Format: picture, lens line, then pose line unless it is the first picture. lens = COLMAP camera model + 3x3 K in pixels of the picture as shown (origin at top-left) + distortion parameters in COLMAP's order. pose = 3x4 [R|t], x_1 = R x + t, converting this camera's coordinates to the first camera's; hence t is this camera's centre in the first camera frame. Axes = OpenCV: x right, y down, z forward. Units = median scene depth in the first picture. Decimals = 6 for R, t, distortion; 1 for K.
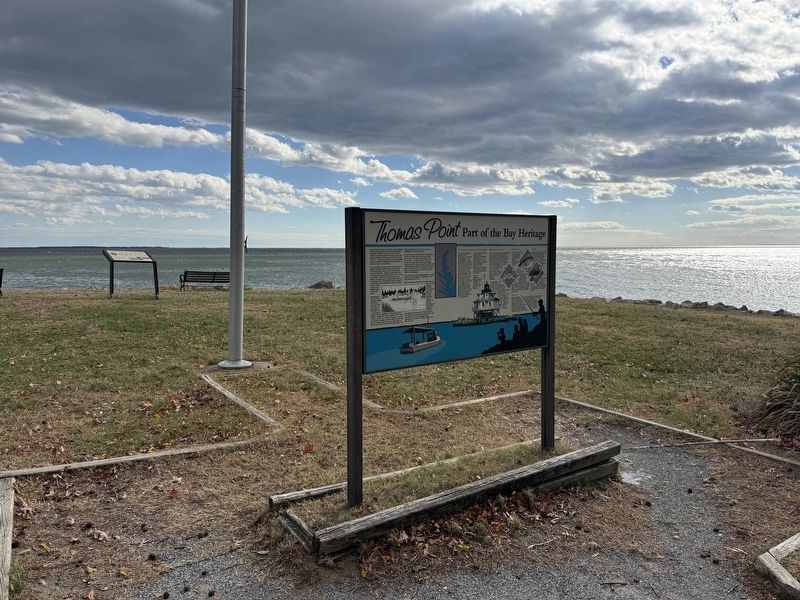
lens RADIAL K [[600.4, 0, 401.6], [0, 600.4, 319.0], [0, 0, 1]] dist [0.104101, -0.164191]
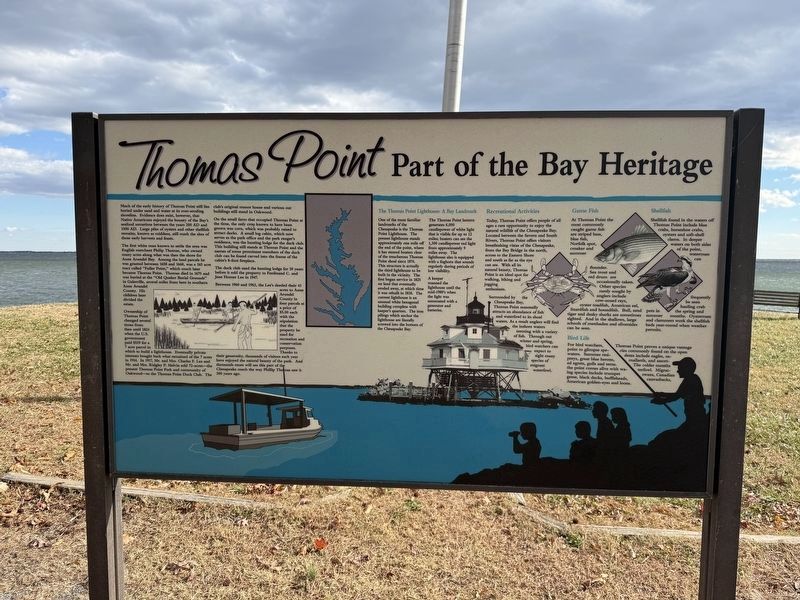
lens RADIAL K [[600.4, 0, 401.6], [0, 600.4, 319.0], [0, 0, 1]] dist [0.104101, -0.164191]
pose [[0.769616, 0.072288, -0.634402, 0.356604], [-0.089077, 0.996010, 0.005430, -0.046184], [0.632264, 0.052332, 0.772984, 0.693515]]
